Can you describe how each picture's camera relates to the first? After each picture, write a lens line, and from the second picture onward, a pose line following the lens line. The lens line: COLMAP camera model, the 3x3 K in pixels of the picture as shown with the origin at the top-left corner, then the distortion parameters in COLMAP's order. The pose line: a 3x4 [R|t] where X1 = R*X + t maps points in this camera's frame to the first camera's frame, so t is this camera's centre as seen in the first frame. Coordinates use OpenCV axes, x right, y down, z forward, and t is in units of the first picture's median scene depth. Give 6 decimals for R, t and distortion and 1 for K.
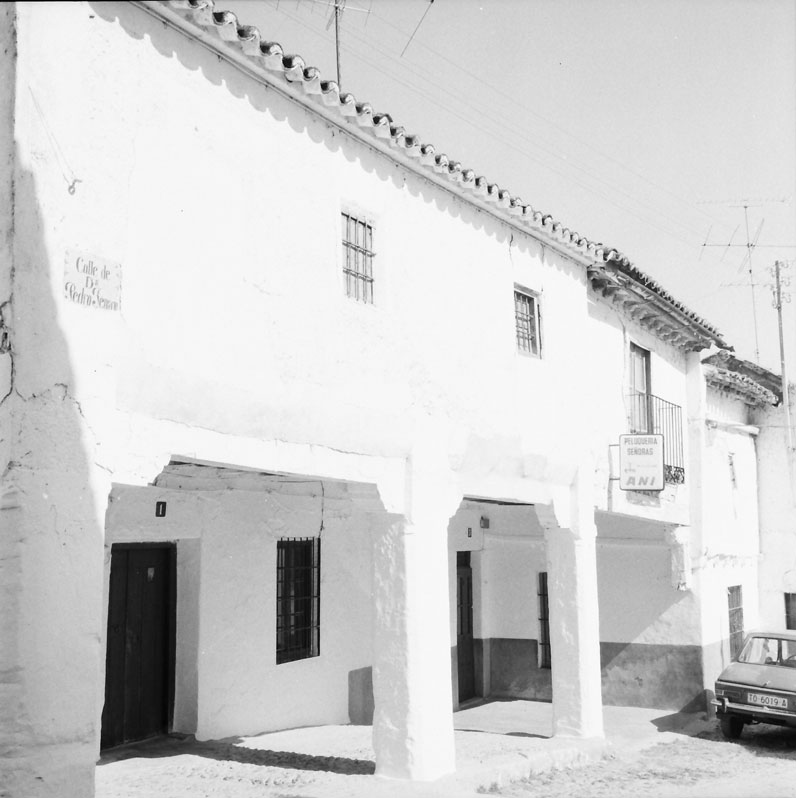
lens RADIAL K [[1081.4, 0, 398.0], [0, 1081.4, 399.0], [0, 0, 1]] dist [0.031743, -0.074874]
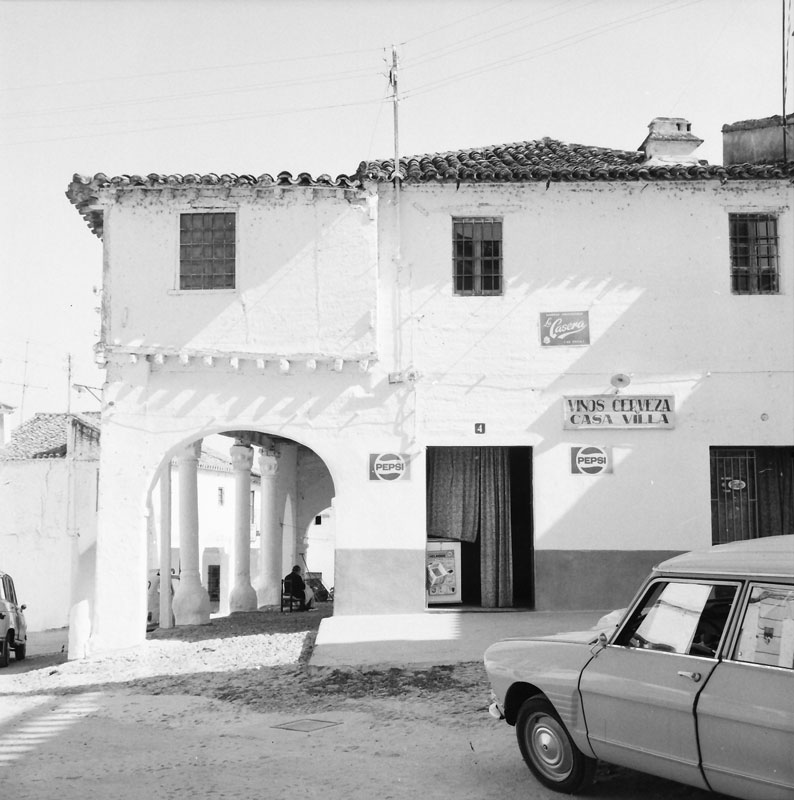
lens RADIAL K [[1084.1, 0, 397.0], [0, 1084.1, 400.0], [0, 0, 1]] dist [0.031743, -0.074874]
pose [[0.934979, 0.051509, 0.350943, -0.502904], [-0.058208, 0.998268, 0.008558, -0.375993], [-0.349895, -0.028429, 0.936358, -2.106279]]
